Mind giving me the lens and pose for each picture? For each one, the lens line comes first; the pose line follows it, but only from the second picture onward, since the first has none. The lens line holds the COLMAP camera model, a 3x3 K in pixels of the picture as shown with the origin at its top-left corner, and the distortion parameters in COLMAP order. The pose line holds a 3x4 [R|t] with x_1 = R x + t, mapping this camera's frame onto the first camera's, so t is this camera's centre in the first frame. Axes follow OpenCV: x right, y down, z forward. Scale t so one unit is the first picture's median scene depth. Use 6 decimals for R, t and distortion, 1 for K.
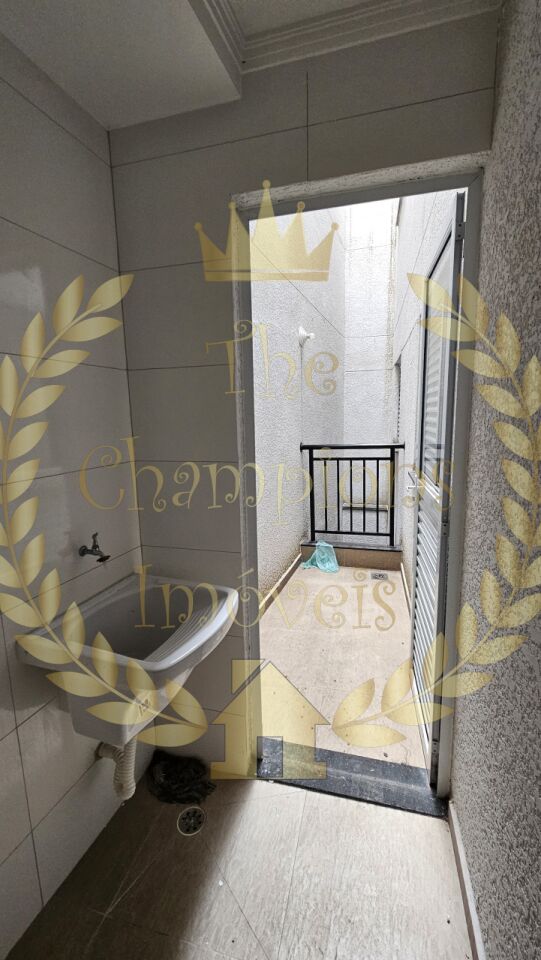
lens RADIAL K [[390.5, 0, 268.4], [0, 390.5, 478.8], [0, 0, 1]] dist [0.001420, -0.000885]
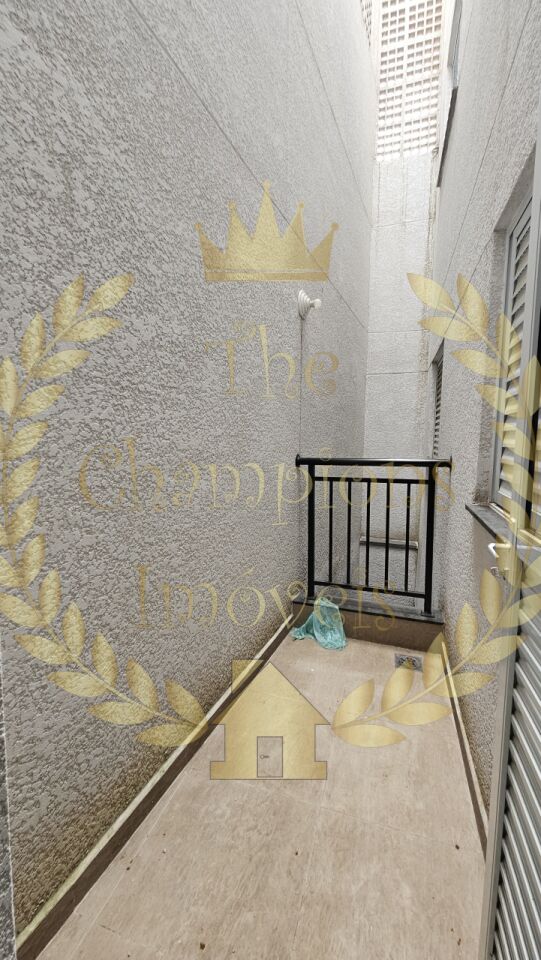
lens RADIAL K [[390.5, 0, 268.5], [0, 390.5, 478.4], [0, 0, 1]] dist [0.001420, -0.000885]
pose [[0.997553, 0.036016, -0.059921, 0.075748], [-0.039099, 0.997928, -0.051105, -0.011838], [0.057957, 0.053322, 0.996894, 0.303561]]
